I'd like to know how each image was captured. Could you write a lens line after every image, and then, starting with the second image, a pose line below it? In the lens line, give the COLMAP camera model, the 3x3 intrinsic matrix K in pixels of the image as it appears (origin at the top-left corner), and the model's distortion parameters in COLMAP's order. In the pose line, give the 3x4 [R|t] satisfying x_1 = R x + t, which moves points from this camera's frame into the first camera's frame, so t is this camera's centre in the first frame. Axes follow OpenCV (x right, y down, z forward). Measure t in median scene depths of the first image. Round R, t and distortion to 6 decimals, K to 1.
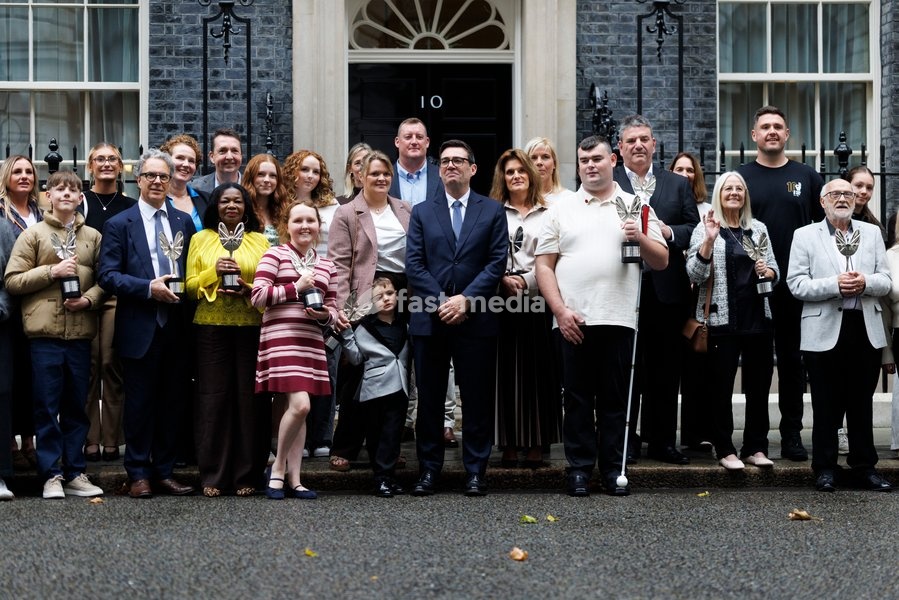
lens RADIAL K [[1670.4, 0, 491.8], [0, 1670.4, 302.3], [0, 0, 1]] dist [-0.003898, -0.242228]
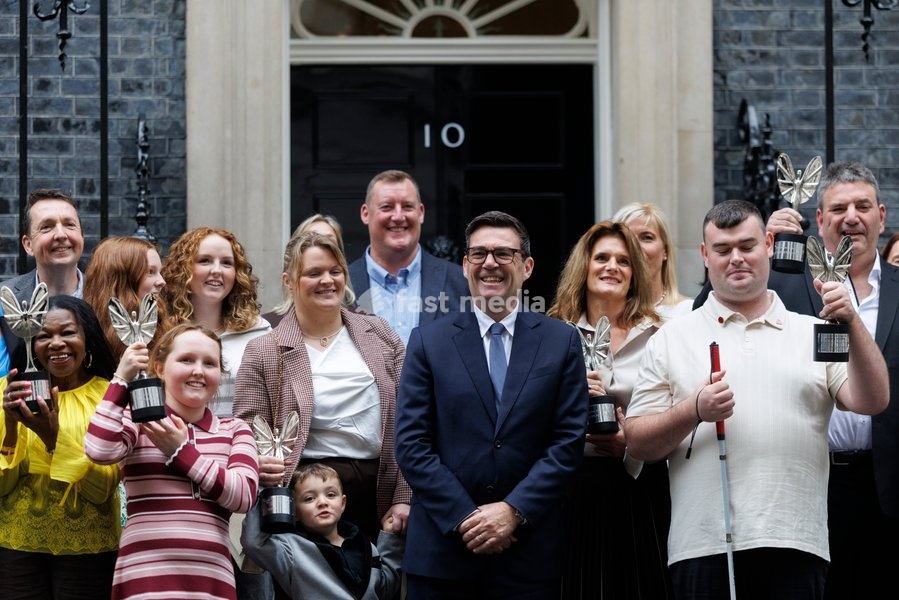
lens RADIAL K [[2401.6, 0, 449.5], [0, 2401.6, 300.0], [0, 0, 1]] dist [-0.035151, -0.047567]
pose [[0.999302, -0.004512, -0.037081, -0.005913], [0.002158, 0.997994, -0.063274, -0.018397], [0.037293, 0.063149, 0.997307, 0.234984]]
